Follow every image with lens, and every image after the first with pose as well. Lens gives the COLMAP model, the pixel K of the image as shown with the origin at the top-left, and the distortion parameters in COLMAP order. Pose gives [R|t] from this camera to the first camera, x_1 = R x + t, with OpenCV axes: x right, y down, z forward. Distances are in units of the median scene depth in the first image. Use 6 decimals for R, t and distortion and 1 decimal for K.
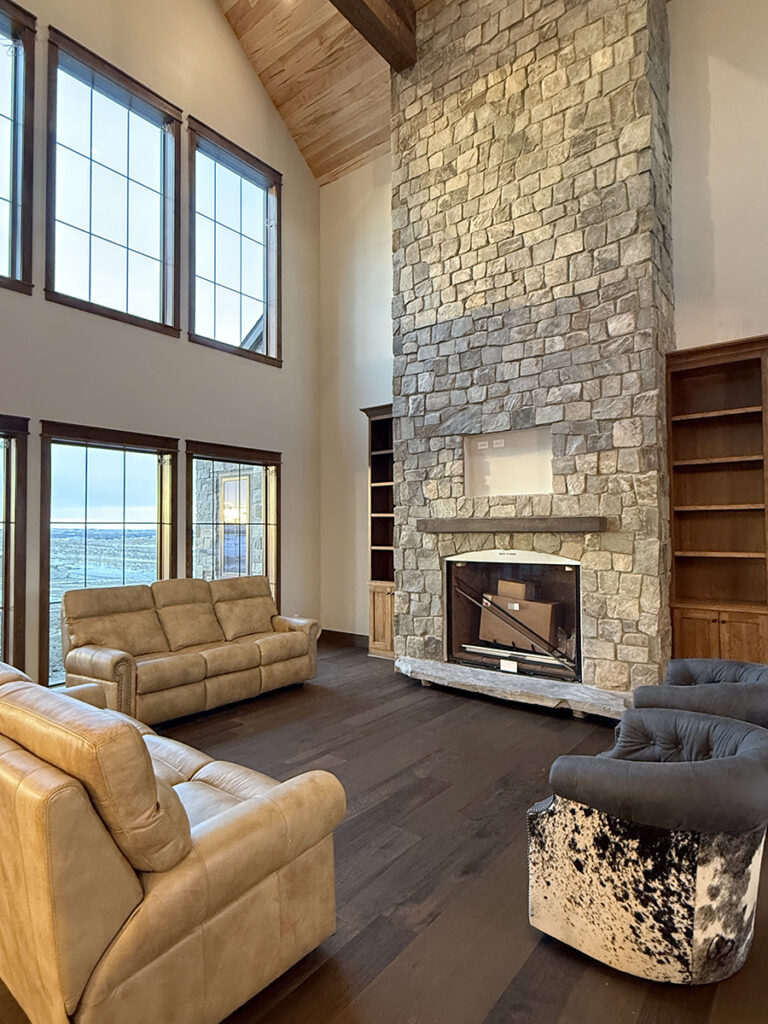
lens RADIAL K [[569.6, 0, 384.6], [0, 569.6, 513.0], [0, 0, 1]] dist [-0.013966, 0.006410]
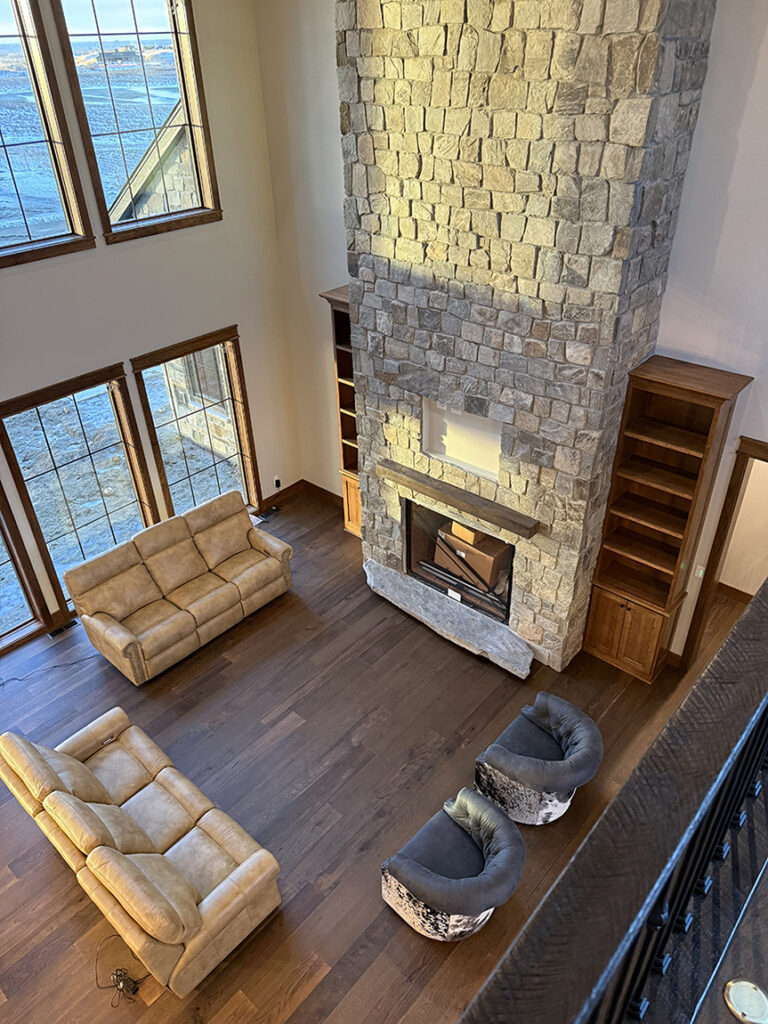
lens RADIAL K [[722.4, 0, 385.7], [0, 722.4, 518.7], [0, 0, 1]] dist [0.049433, -0.066820]
pose [[0.998518, 0.013042, -0.052832, 0.153905], [0.020306, 0.811428, 0.584100, -0.713625], [0.050487, -0.584307, 0.809960, -0.101401]]
